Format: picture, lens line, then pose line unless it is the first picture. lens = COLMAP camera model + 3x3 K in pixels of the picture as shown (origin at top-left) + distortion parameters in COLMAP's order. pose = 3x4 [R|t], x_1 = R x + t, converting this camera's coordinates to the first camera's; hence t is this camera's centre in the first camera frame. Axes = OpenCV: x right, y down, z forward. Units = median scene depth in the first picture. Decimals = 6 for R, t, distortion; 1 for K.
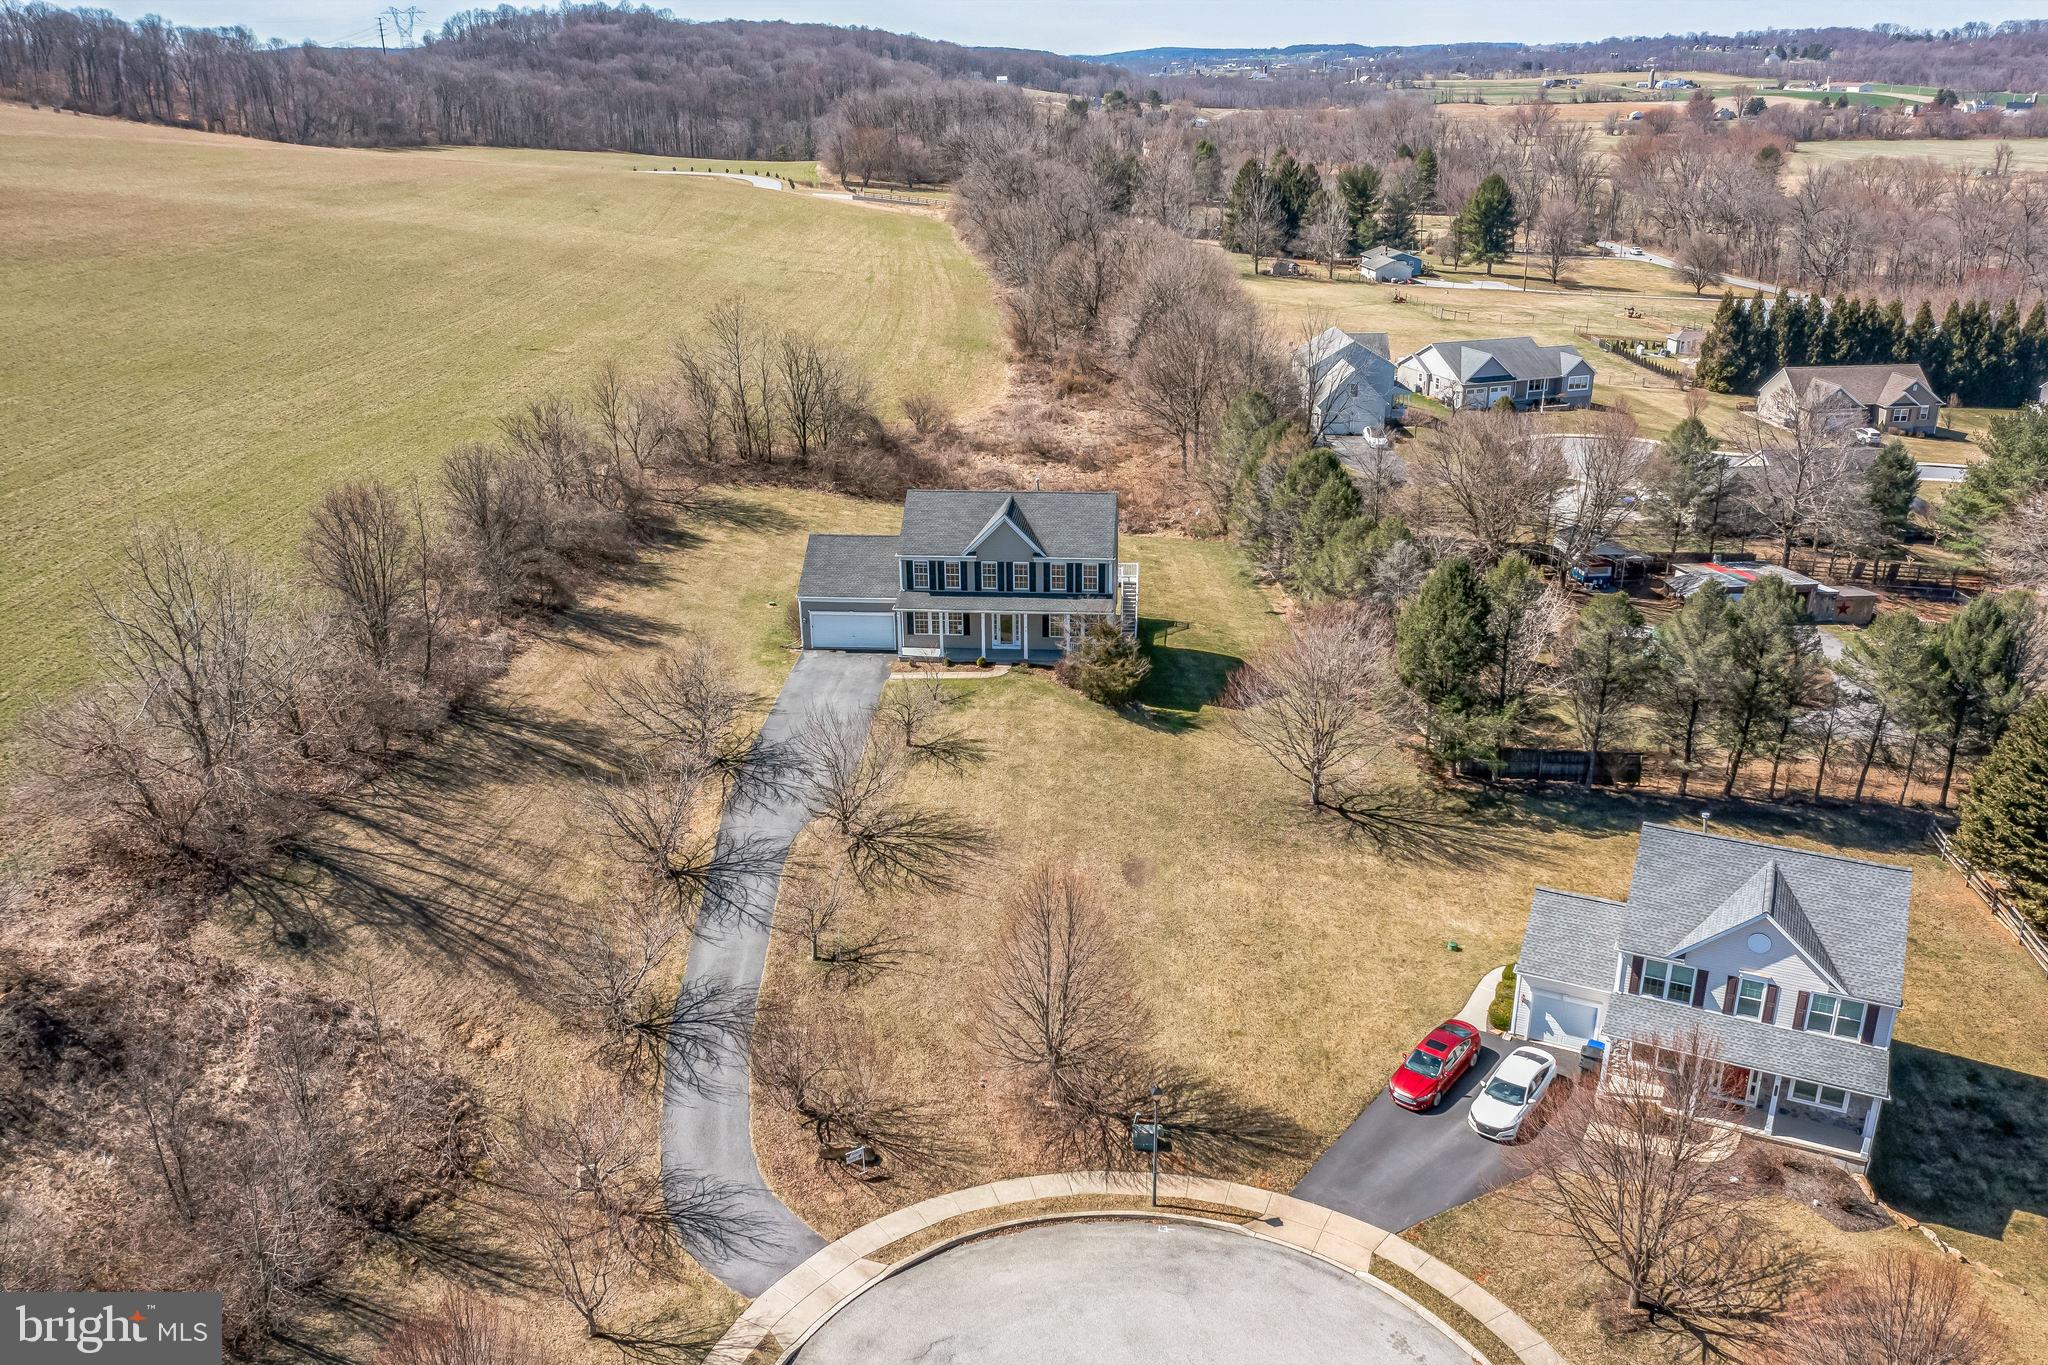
lens RADIAL K [[1628.4, 0, 1022.3], [0, 1628.4, 662.2], [0, 0, 1]] dist [-0.020838, 0.003928]
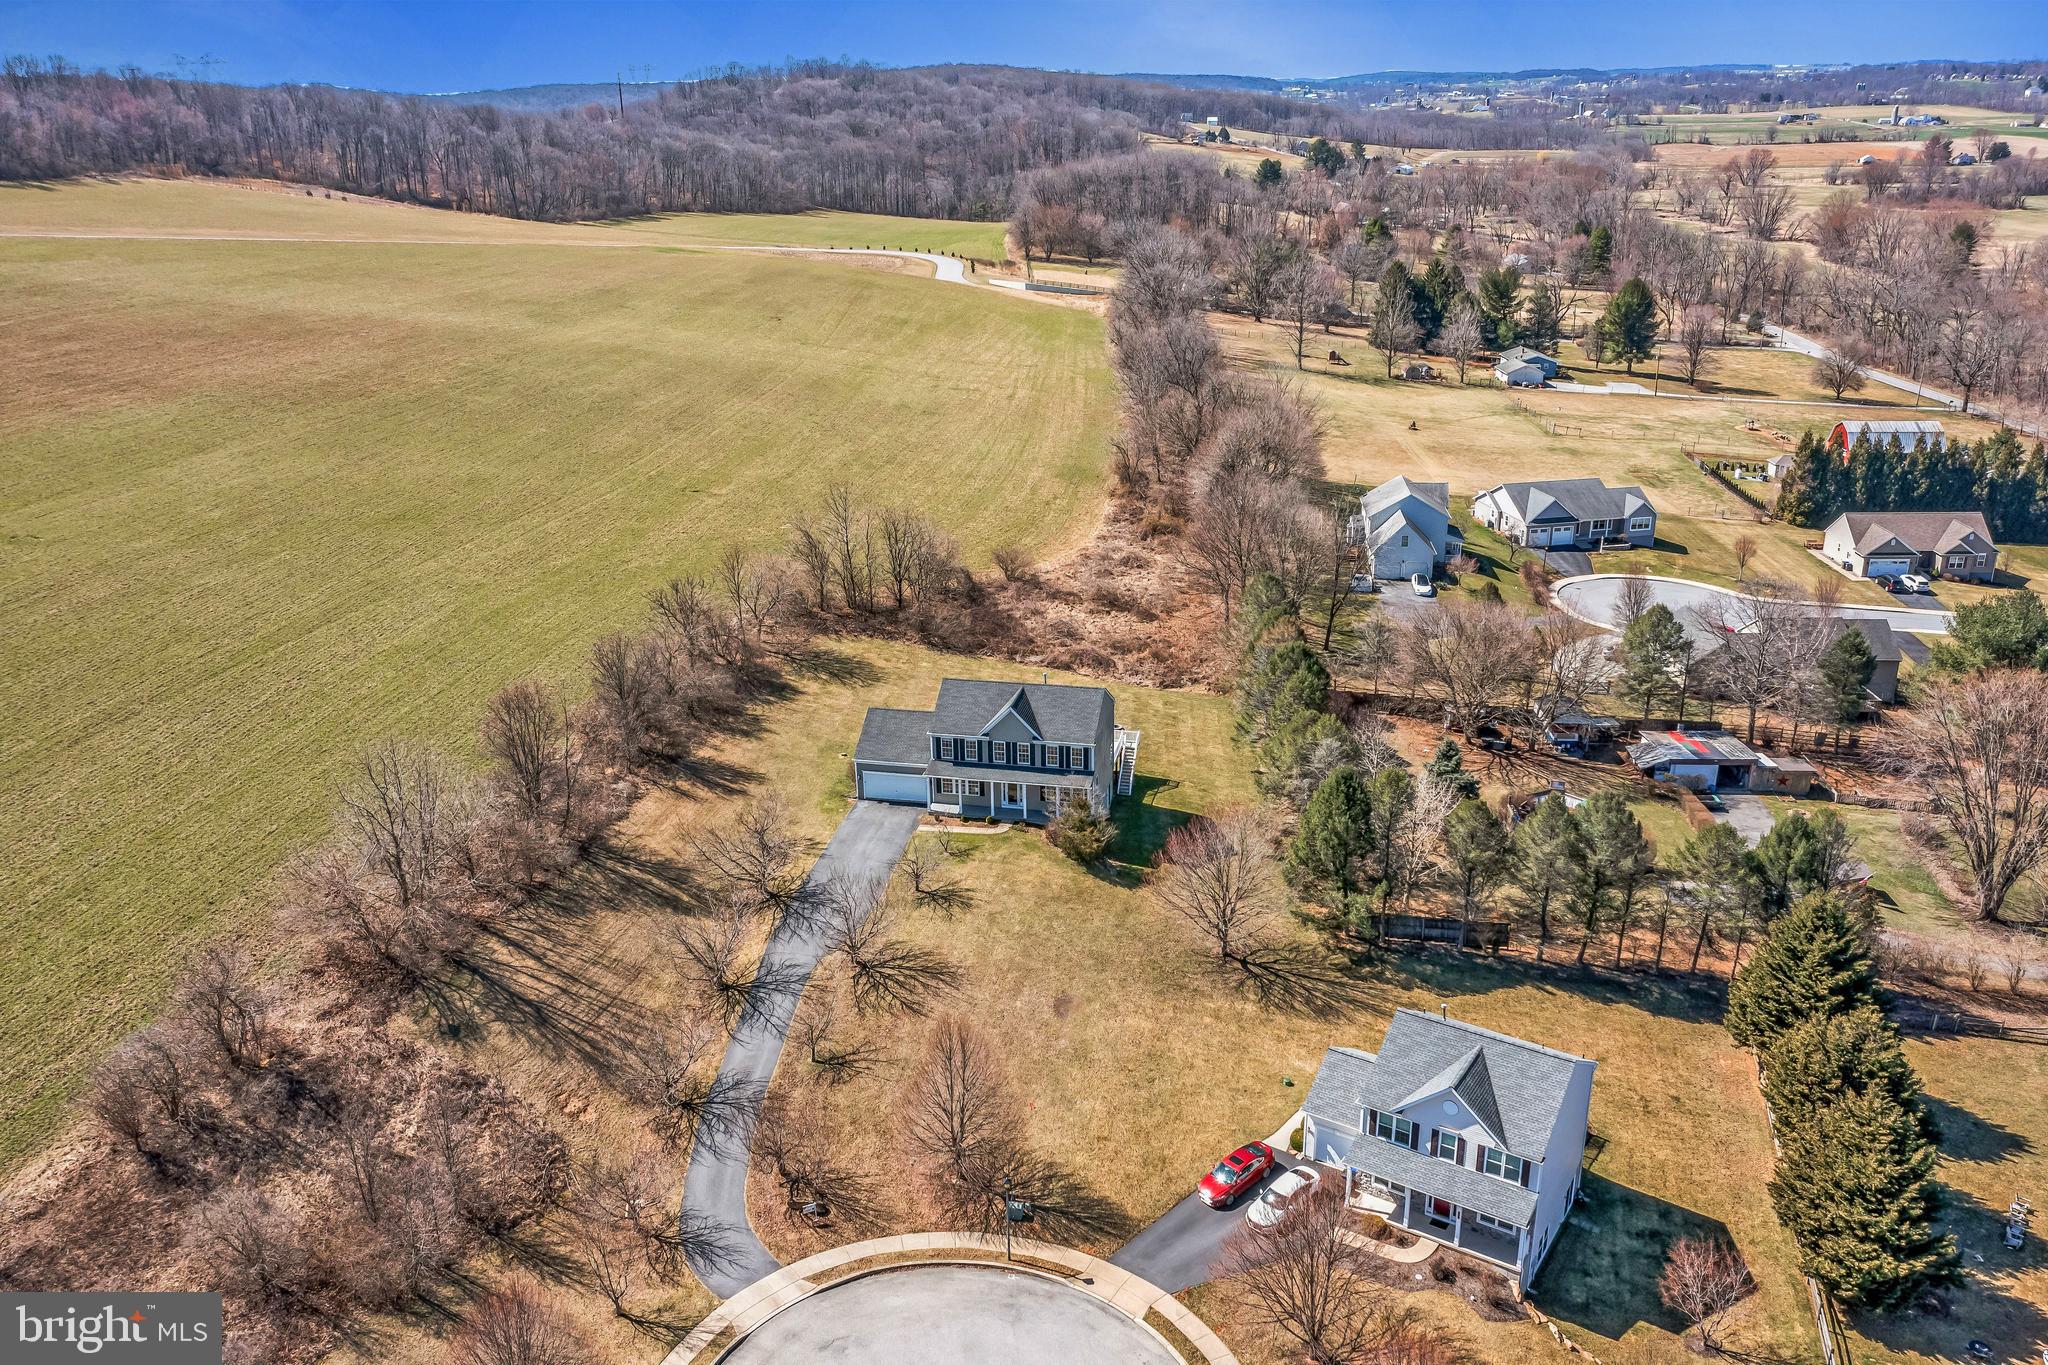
lens RADIAL K [[1628.4, 0, 1020.2], [0, 1628.4, 677.4], [0, 0, 1]] dist [-0.020838, 0.003928]
pose [[0.991421, 0.038732, -0.124837, 0.153297], [-0.039270, 0.999227, -0.001845, -0.109959], [0.124669, 0.006731, 0.992176, -0.263784]]
